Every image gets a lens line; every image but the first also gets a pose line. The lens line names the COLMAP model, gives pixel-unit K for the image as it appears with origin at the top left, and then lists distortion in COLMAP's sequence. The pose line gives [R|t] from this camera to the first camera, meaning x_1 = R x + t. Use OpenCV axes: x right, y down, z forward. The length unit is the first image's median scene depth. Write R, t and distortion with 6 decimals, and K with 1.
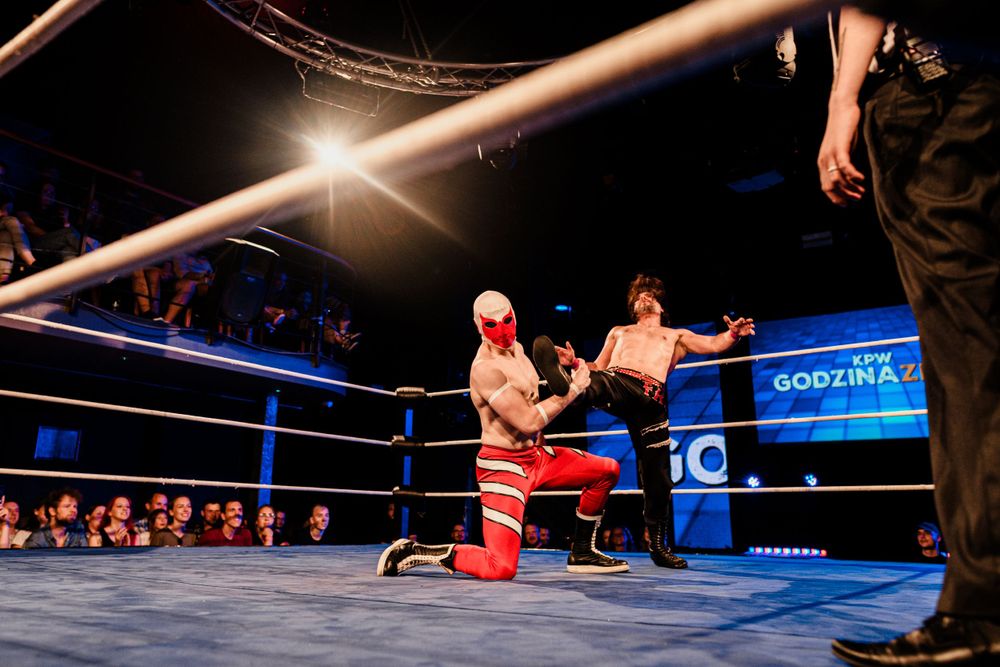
lens RADIAL K [[755.9, 0, 463.3], [0, 755.9, 304.1], [0, 0, 1]] dist [-0.016702, -0.001006]
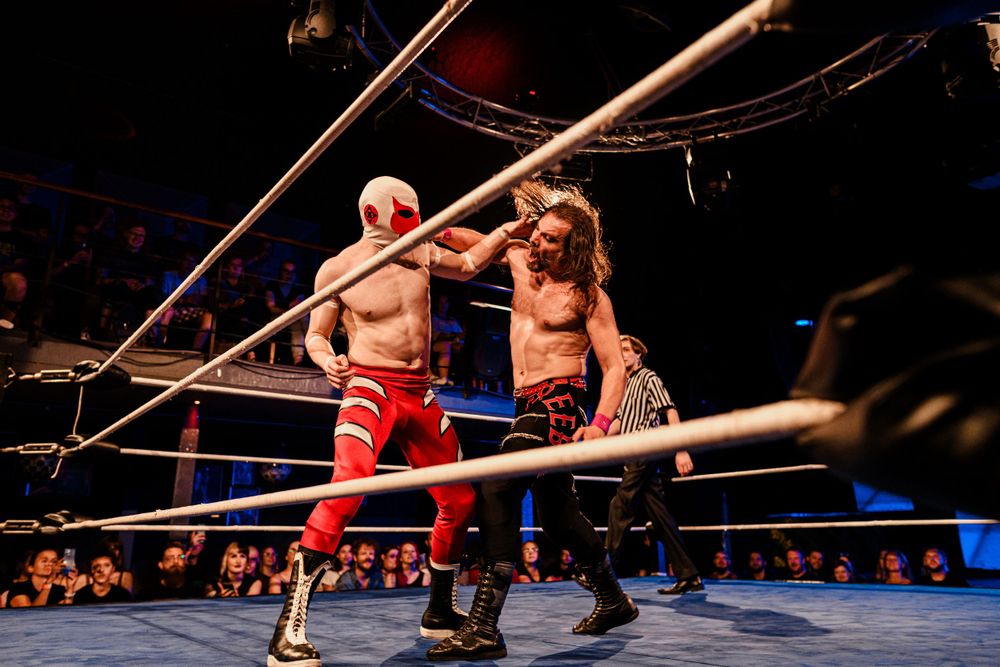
lens RADIAL K [[741.1, 0, 500.6], [0, 741.1, 294.3], [0, 0, 1]] dist [-0.011185, 0.006504]
pose [[0.959233, -0.111137, -0.259849, 0.016142], [0.100530, 0.993478, -0.053799, -0.036307], [0.264133, 0.025483, 0.964150, -0.052471]]
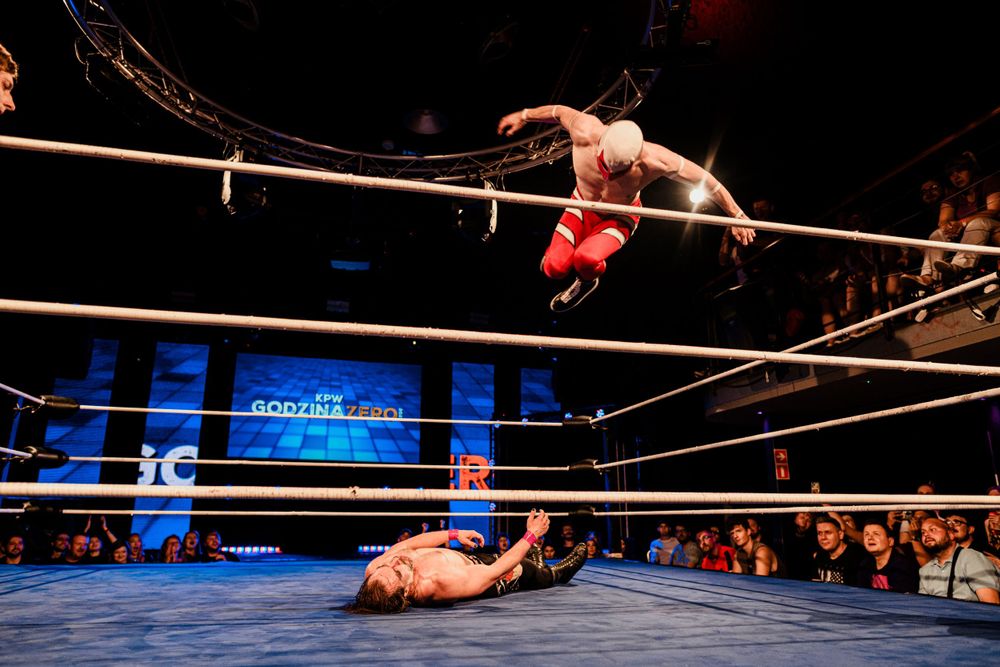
lens RADIAL K [[697.7, 0, 500.0], [0, 697.7, 333.5], [0, 0, 1]] dist [-0.009919, 0.001219]
pose [[0.616983, 0.192932, 0.762961, -0.407473], [-0.214627, 0.973984, -0.072731, -0.021609], [-0.757144, -0.118878, 0.642340, 0.039652]]
